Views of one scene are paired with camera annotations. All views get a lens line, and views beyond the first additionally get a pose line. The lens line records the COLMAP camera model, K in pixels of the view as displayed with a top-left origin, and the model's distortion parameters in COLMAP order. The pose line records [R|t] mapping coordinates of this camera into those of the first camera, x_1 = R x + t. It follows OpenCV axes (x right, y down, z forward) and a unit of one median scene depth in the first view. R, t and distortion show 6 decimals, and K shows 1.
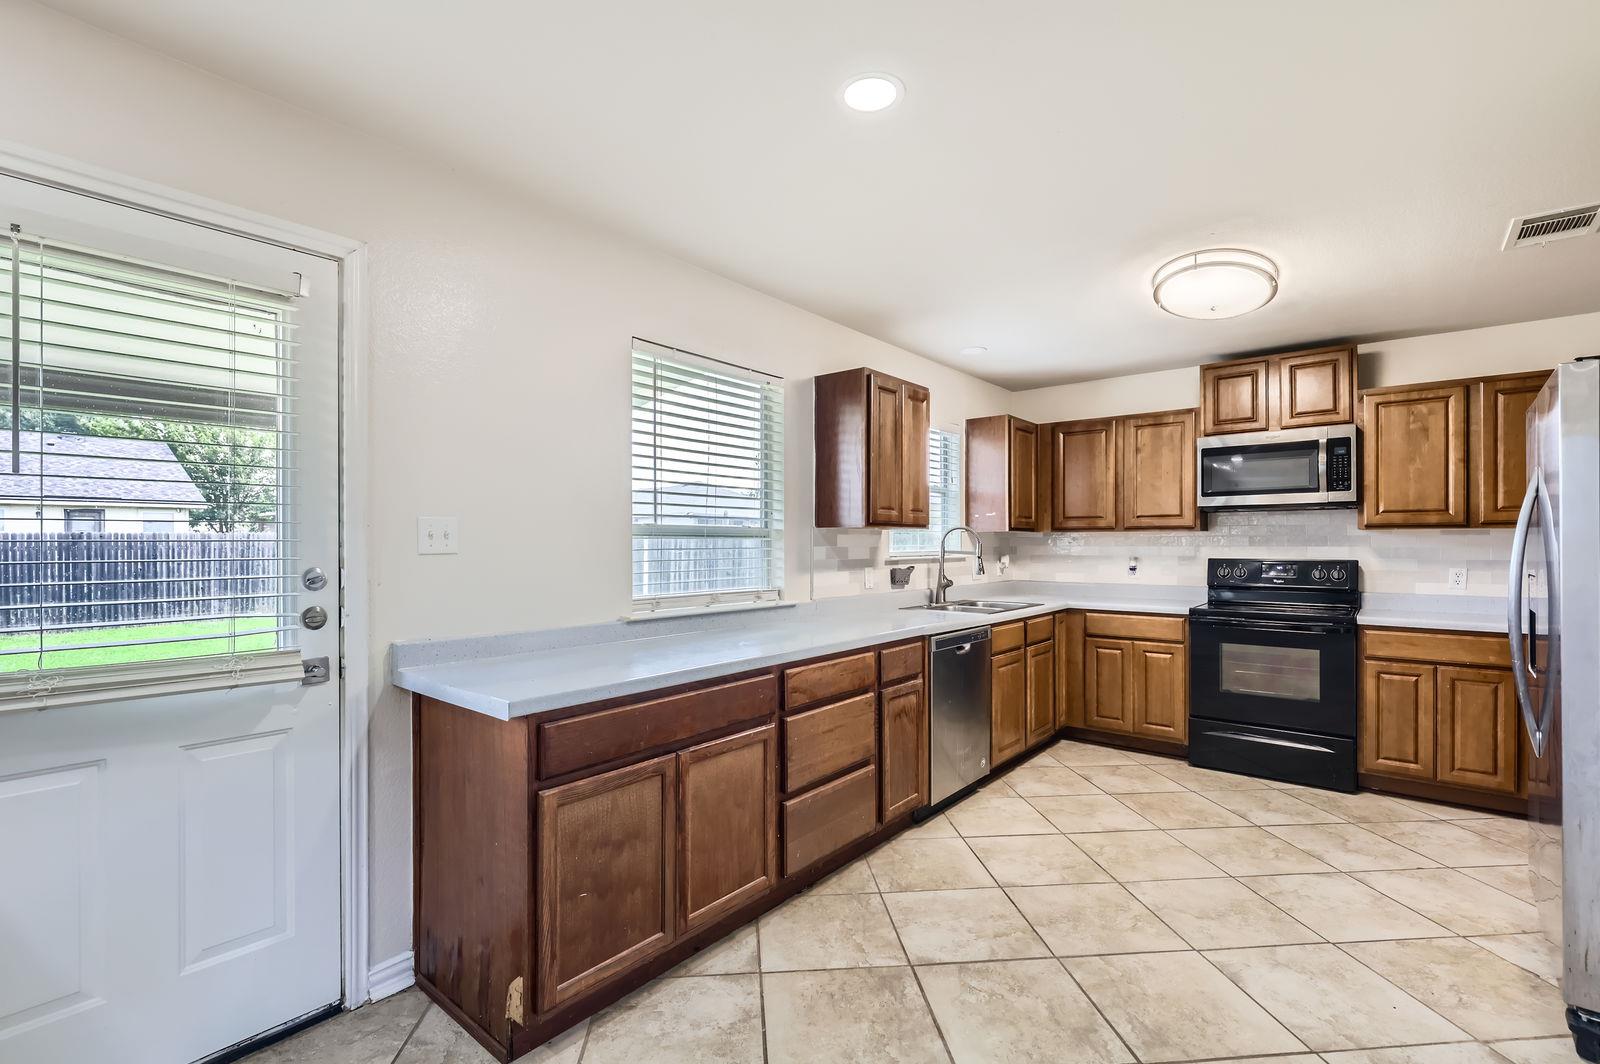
lens RADIAL K [[726.5, 0, 798.8], [0, 726.5, 540.1], [0, 0, 1]] dist [-0.002386, 0.000259]
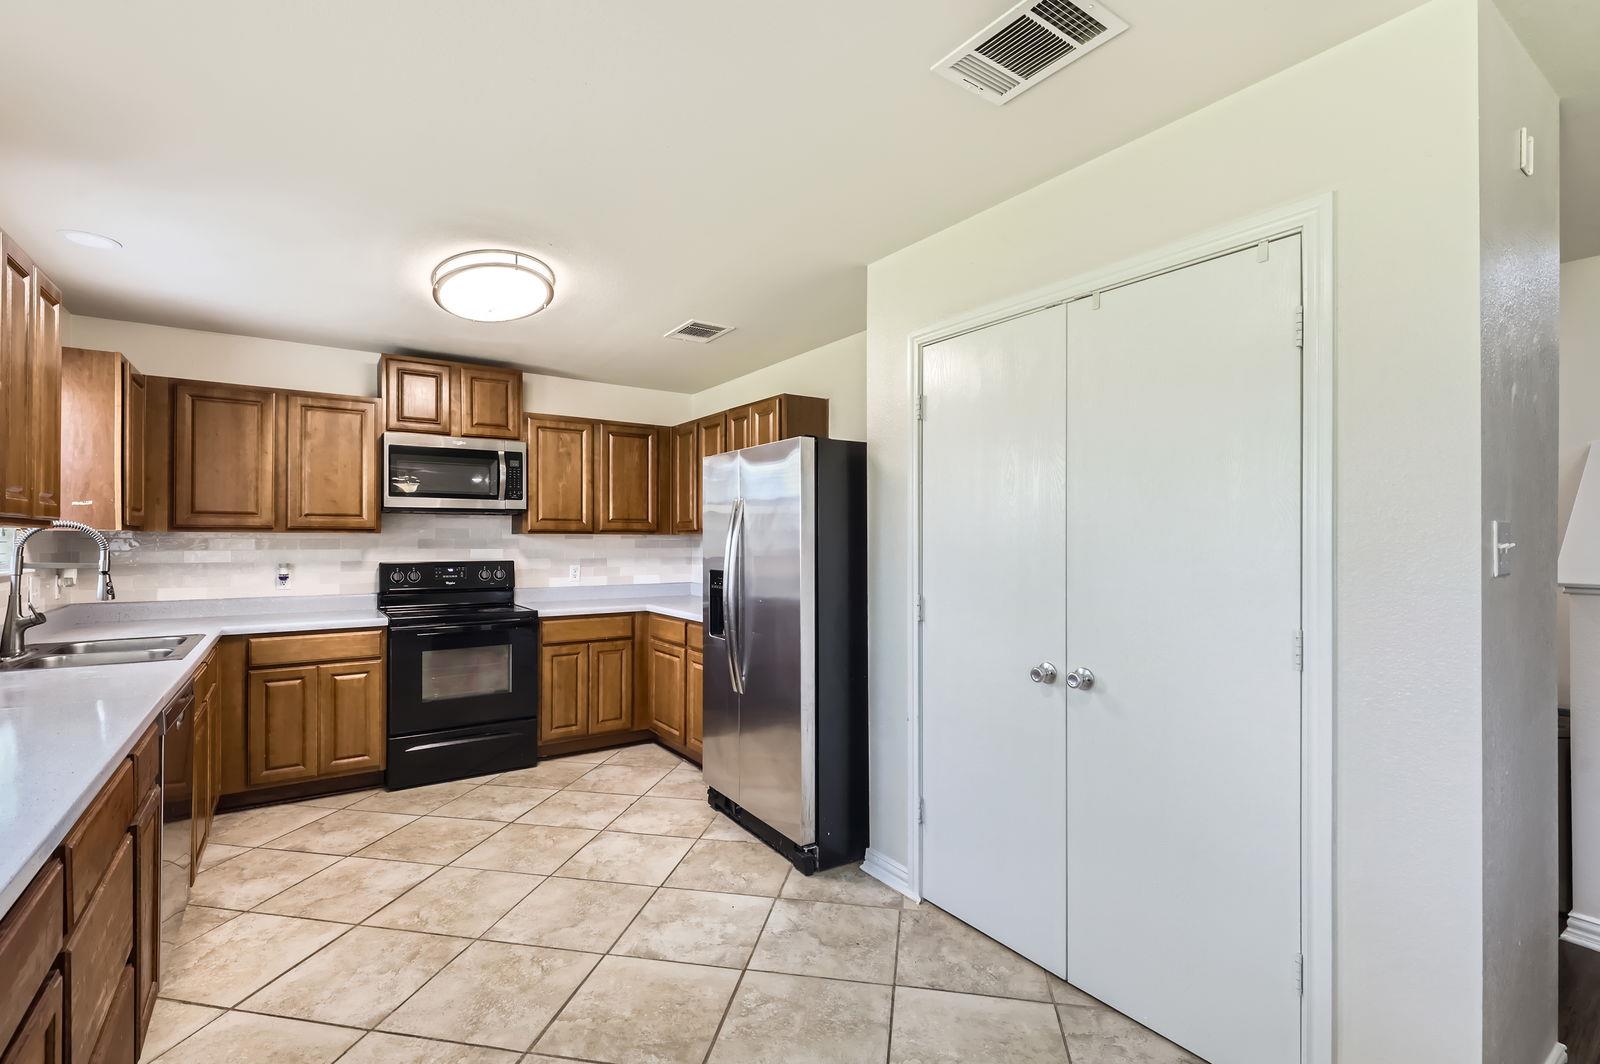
lens RADIAL K [[726.5, 0, 799.5], [0, 726.5, 534.4], [0, 0, 1]] dist [-0.002386, 0.000259]
pose [[0.271341, 0.006439, 0.962462, -0.211625], [-0.006757, 0.999966, -0.004785, -0.011788], [-0.962460, -0.005205, 0.271375, 0.272039]]
